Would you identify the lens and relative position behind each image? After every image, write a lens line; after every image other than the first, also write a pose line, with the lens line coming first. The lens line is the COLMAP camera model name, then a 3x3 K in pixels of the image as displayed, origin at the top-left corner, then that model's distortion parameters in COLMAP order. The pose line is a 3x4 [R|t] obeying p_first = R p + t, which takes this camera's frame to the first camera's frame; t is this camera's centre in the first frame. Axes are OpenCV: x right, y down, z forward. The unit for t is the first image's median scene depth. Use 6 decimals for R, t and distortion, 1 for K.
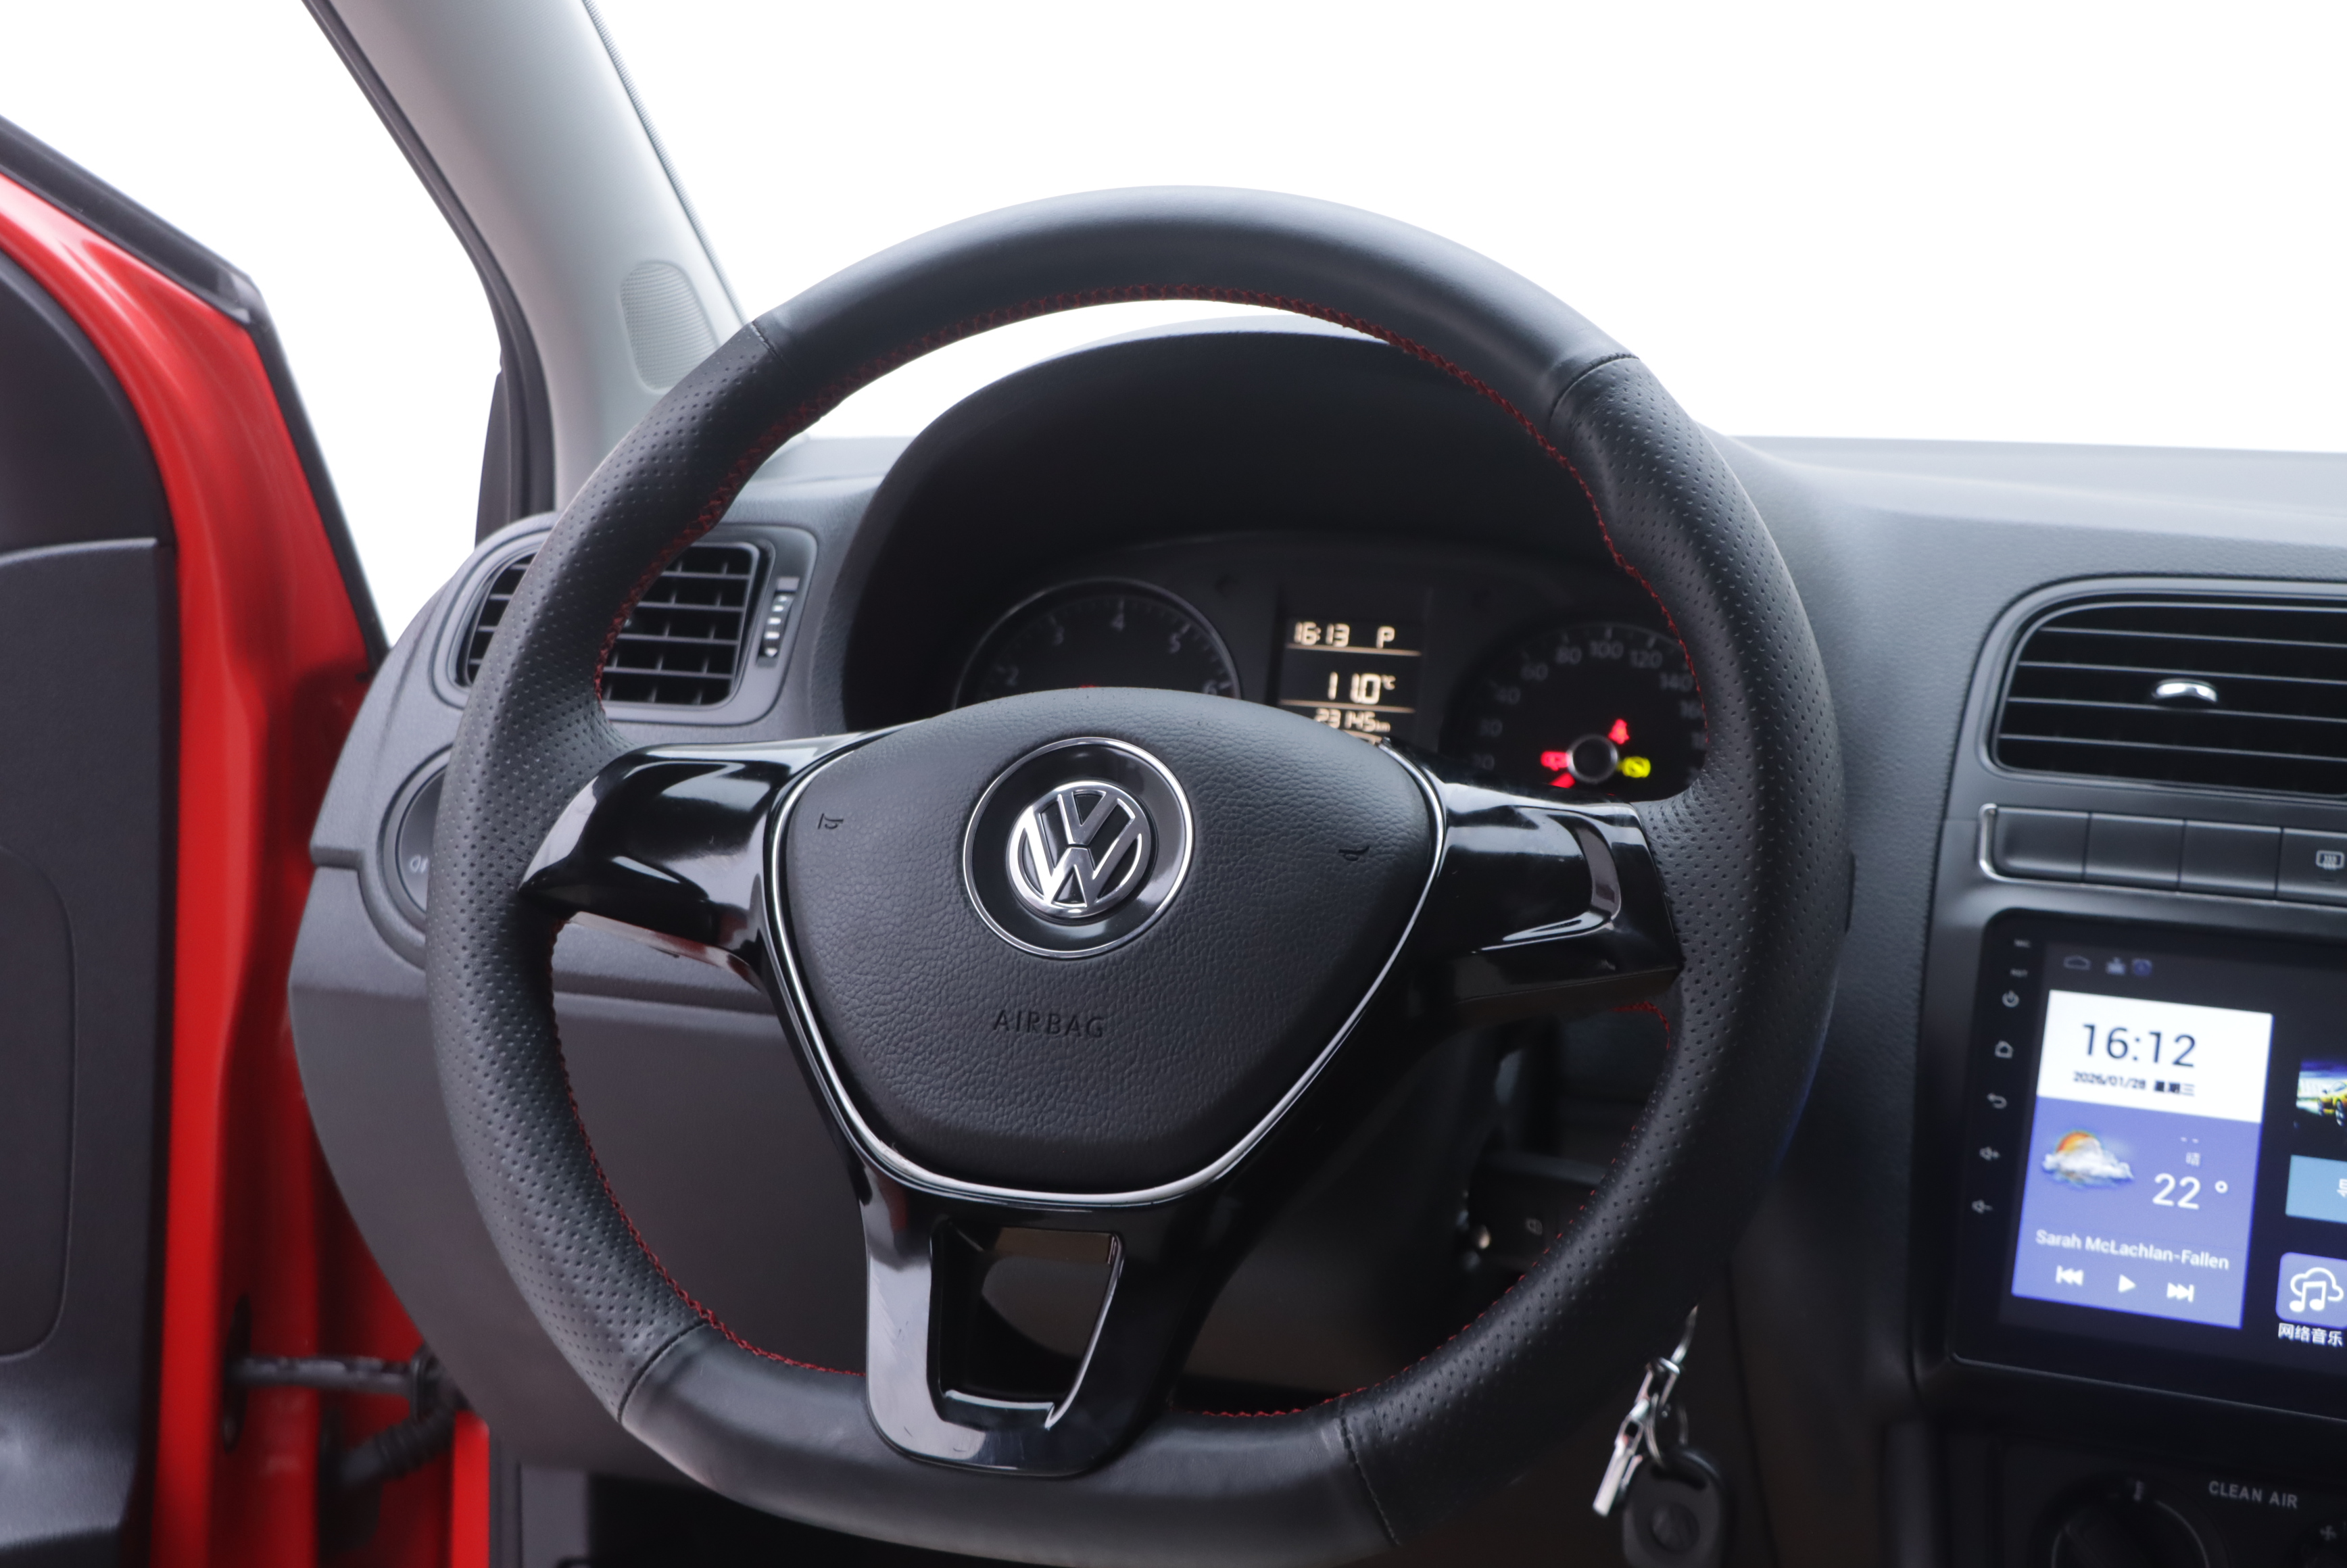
lens RADIAL K [[2908.8, 0, 1163.2], [0, 2908.8, 799.0], [0, 0, 1]] dist [0.006508, 0.000000]
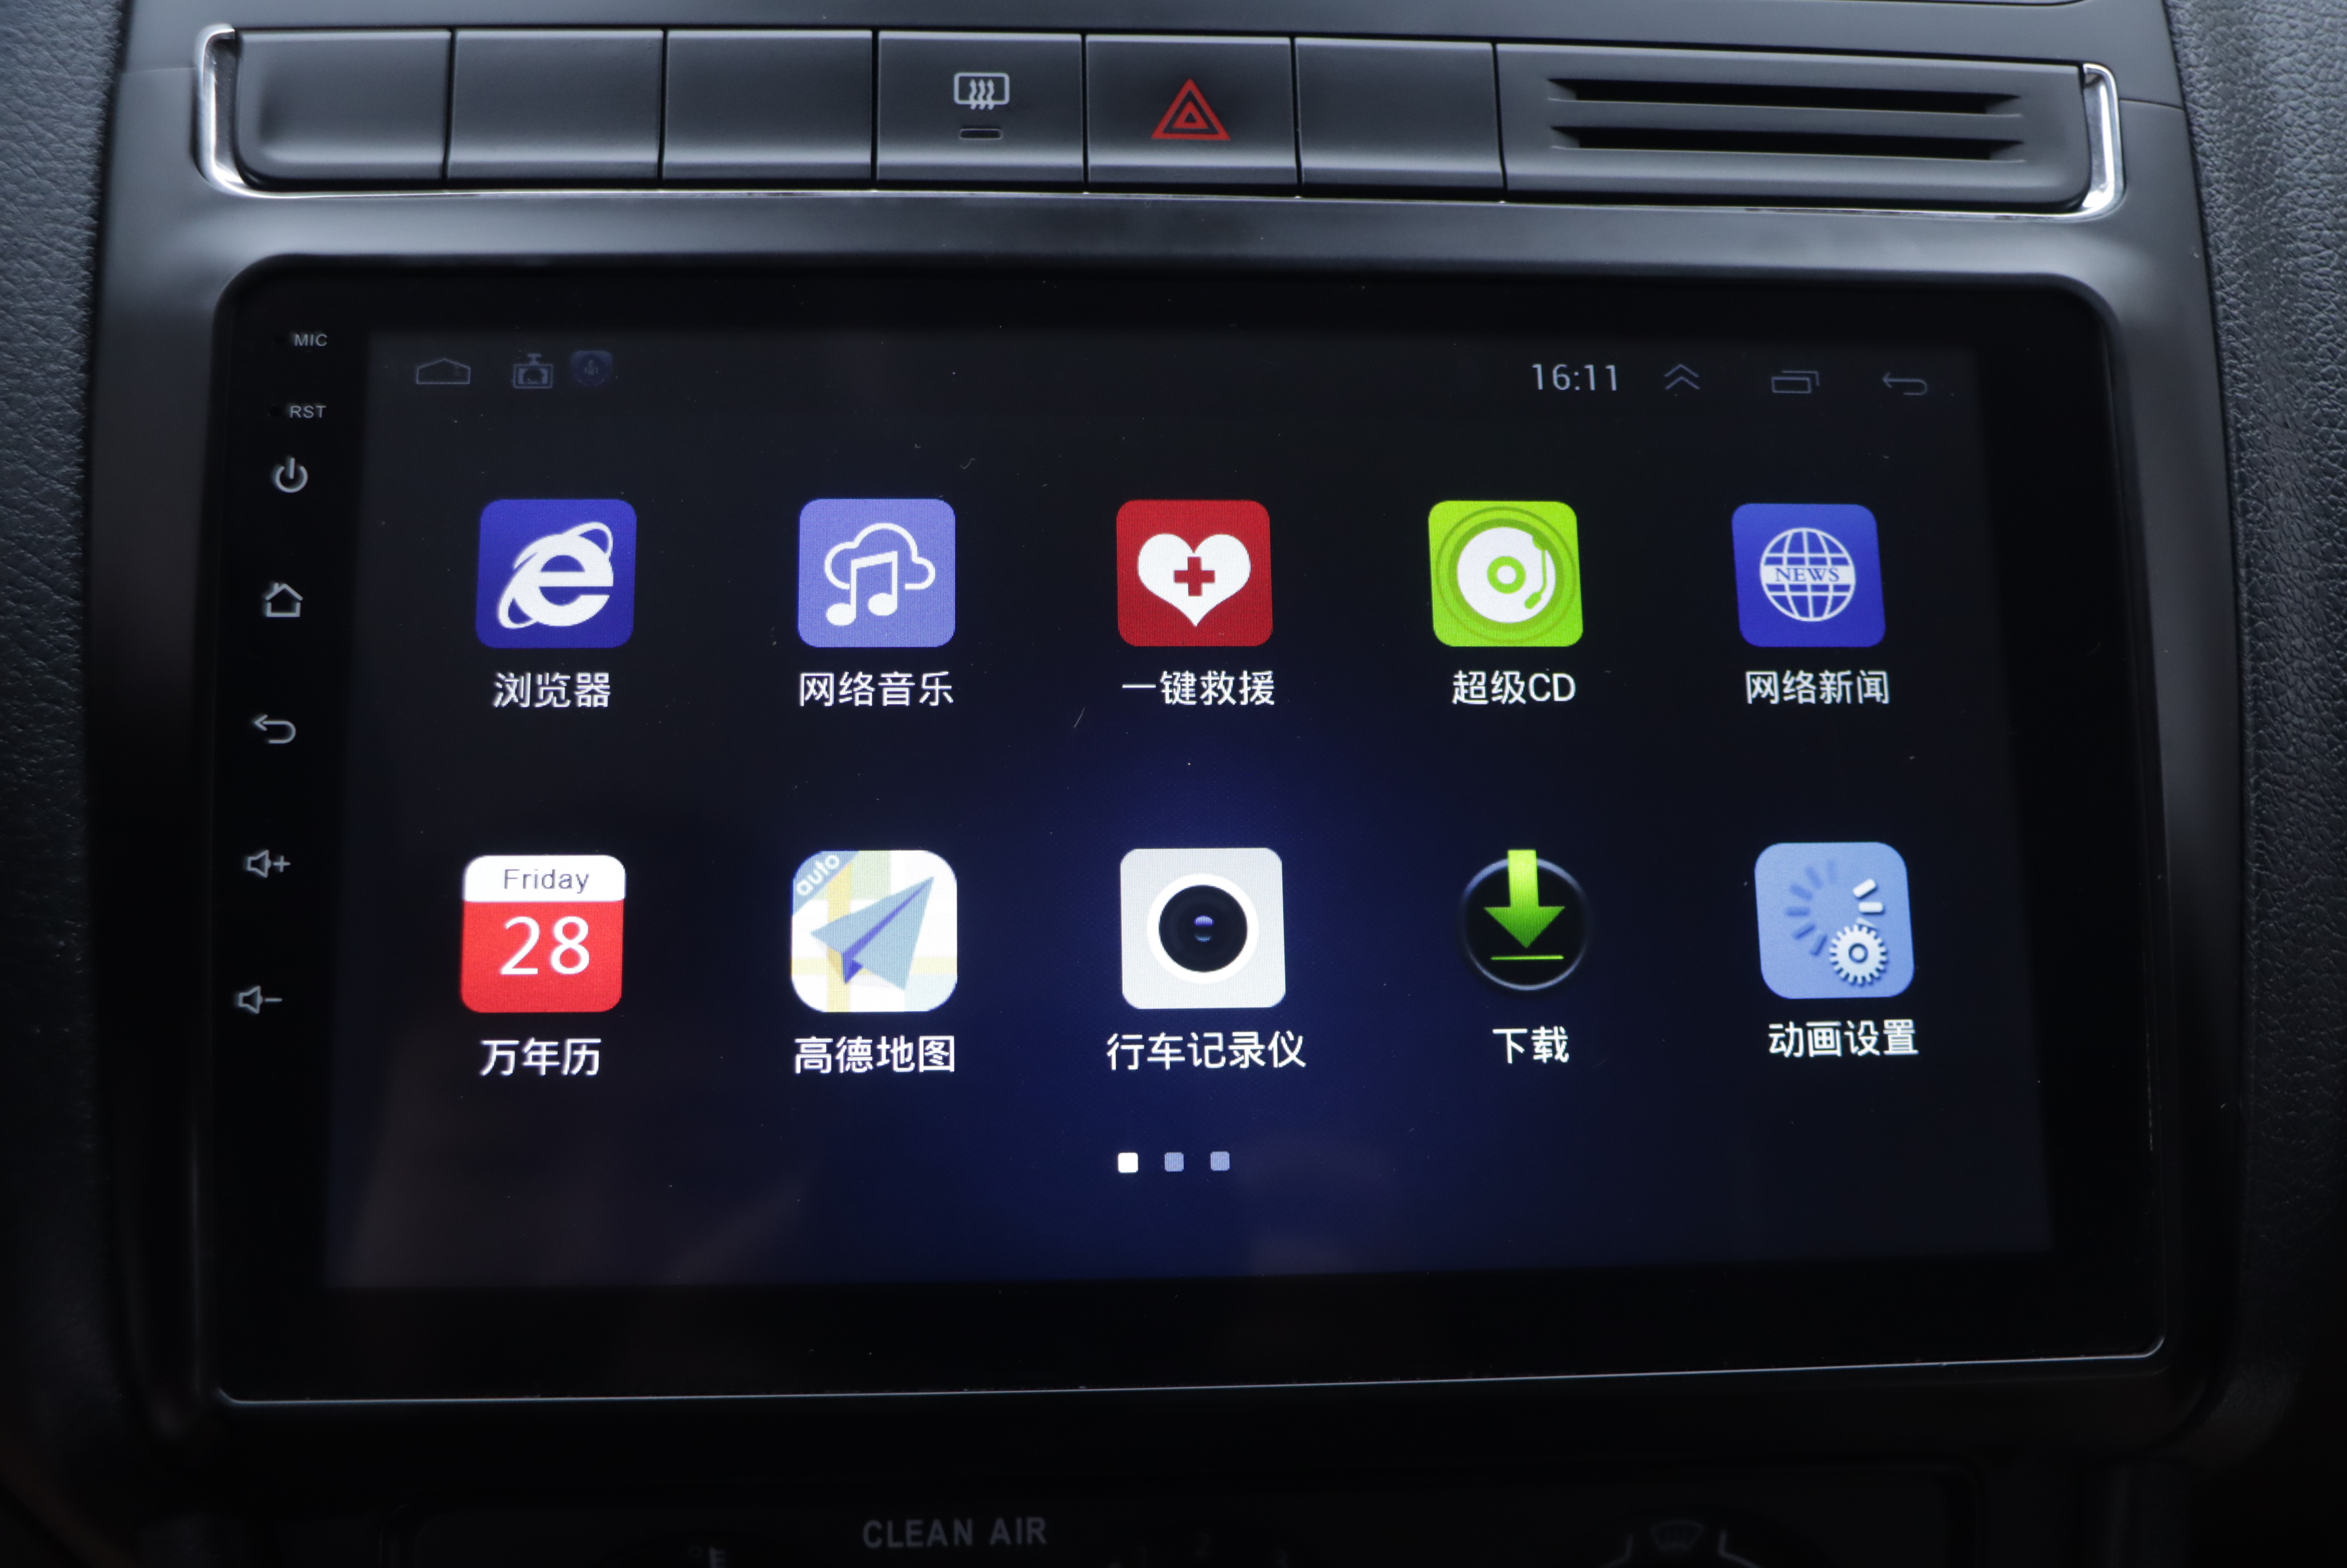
lens RADIAL K [[2389.0, 0, 1181.8], [0, 2389.0, 787.3], [0, 0, 1]] dist [-0.068340, 0.000000]
pose [[0.887010, -0.146541, 0.437880, 0.246417], [0.078932, 0.982467, 0.168901, 0.064402], [-0.454954, -0.115254, 0.883025, 0.635343]]
